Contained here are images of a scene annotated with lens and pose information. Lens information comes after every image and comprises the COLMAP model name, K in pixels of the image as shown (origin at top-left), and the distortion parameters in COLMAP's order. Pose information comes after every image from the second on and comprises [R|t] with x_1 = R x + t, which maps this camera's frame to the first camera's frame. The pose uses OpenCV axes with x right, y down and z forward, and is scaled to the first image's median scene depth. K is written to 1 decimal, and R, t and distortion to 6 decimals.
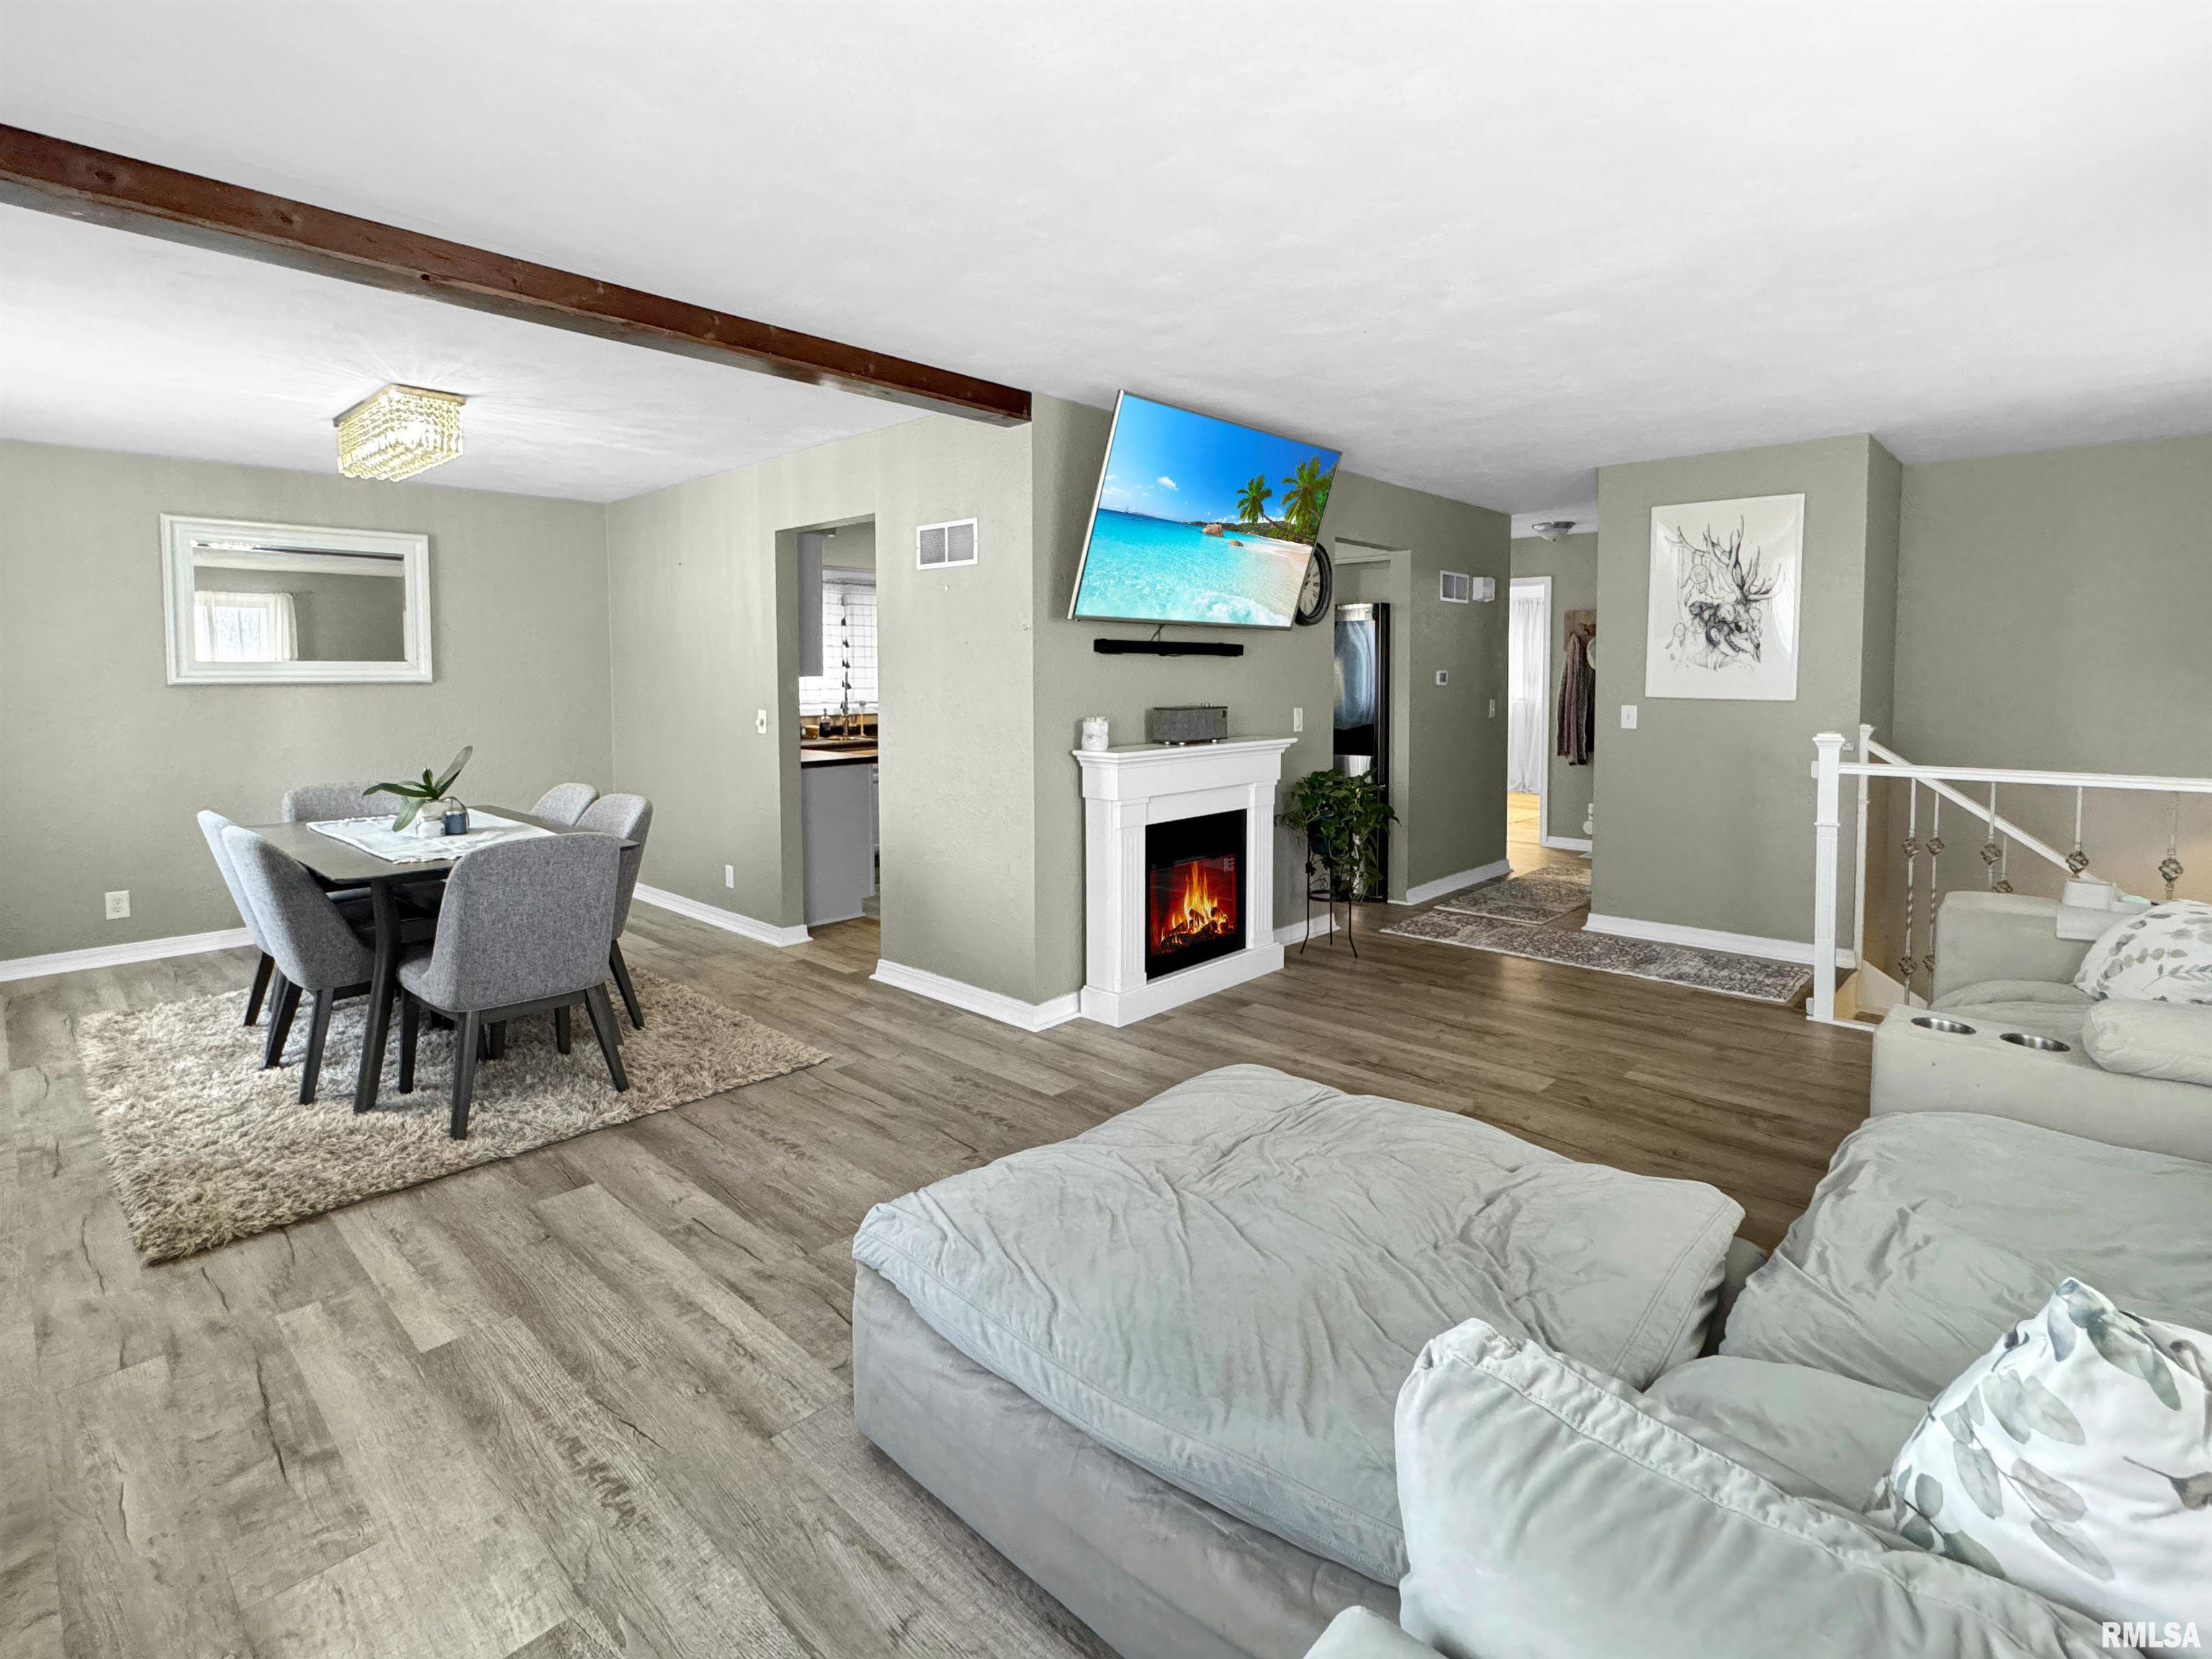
lens RADIAL K [[1039.1, 0, 1100.9], [0, 1039.1, 842.0], [0, 0, 1]] dist [-0.000802, -0.000291]
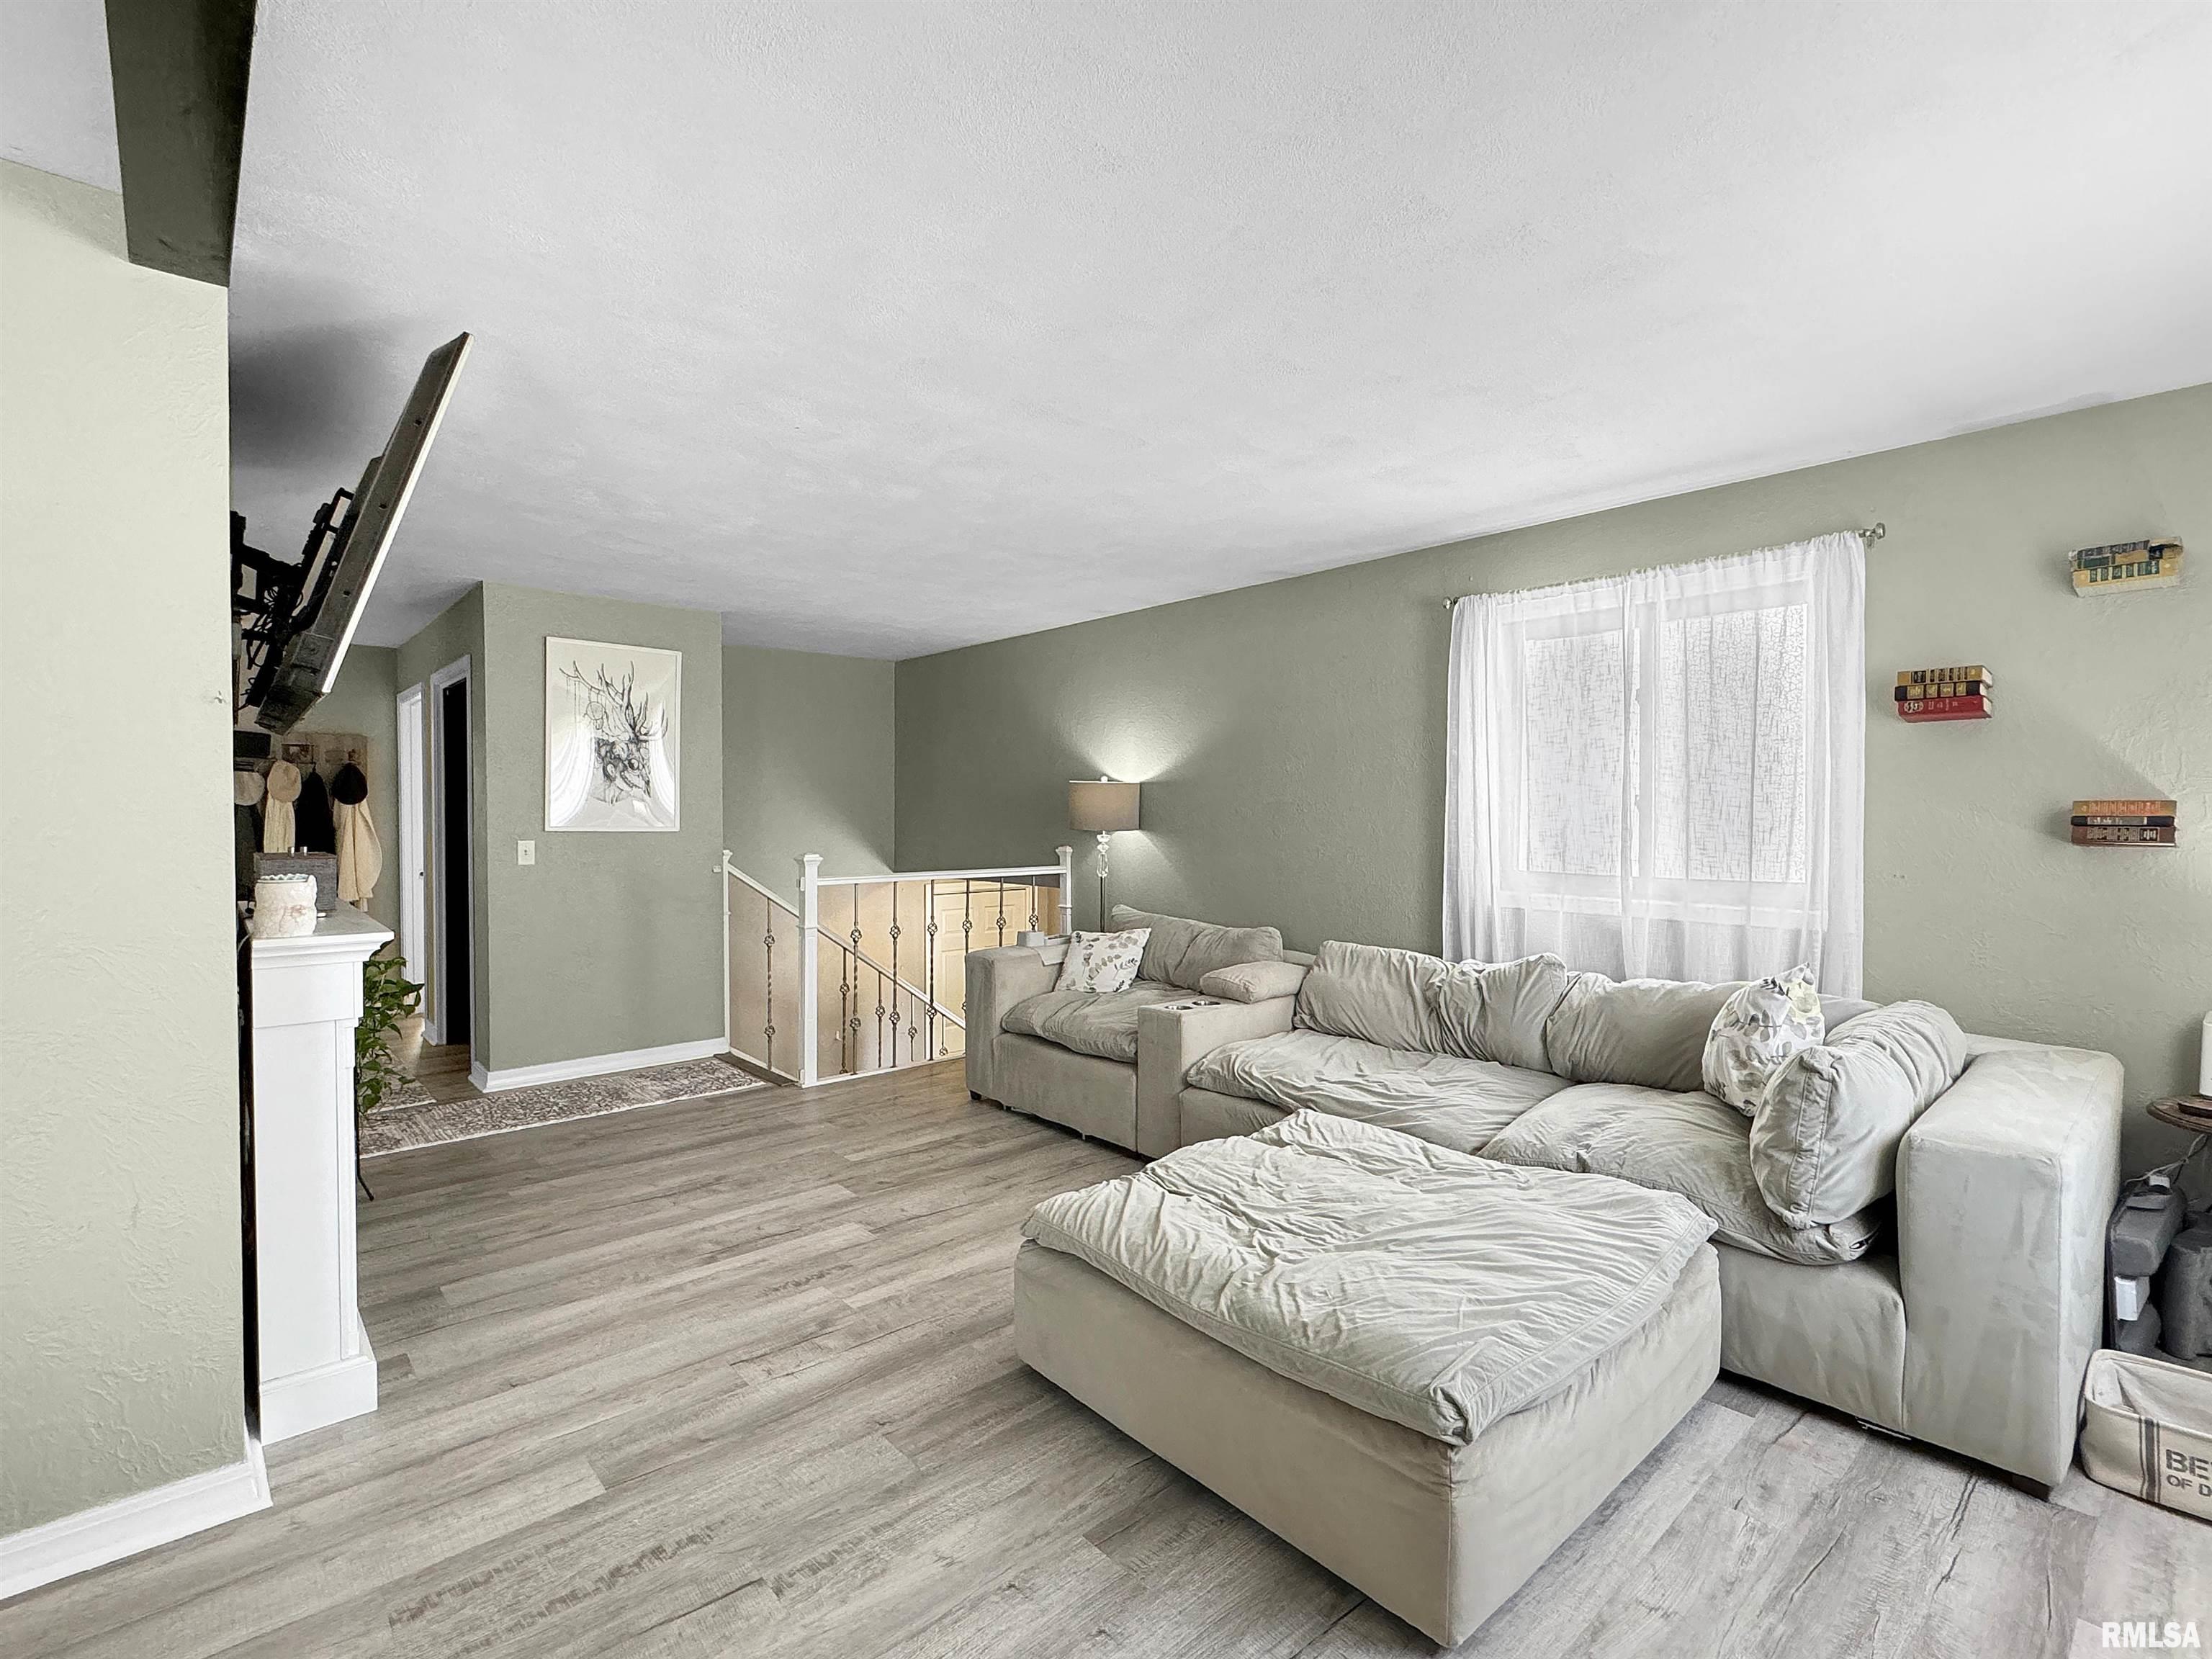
lens RADIAL K [[1038.2, 0, 1112.5], [0, 1038.2, 902.2], [0, 0, 1]] dist [-0.000056, -0.000012]
pose [[0.082229, -0.078404, 0.993525, -0.423795], [0.164112, 0.984357, 0.064097, -0.055255], [-0.983008, 0.157779, 0.093810, 0.441719]]
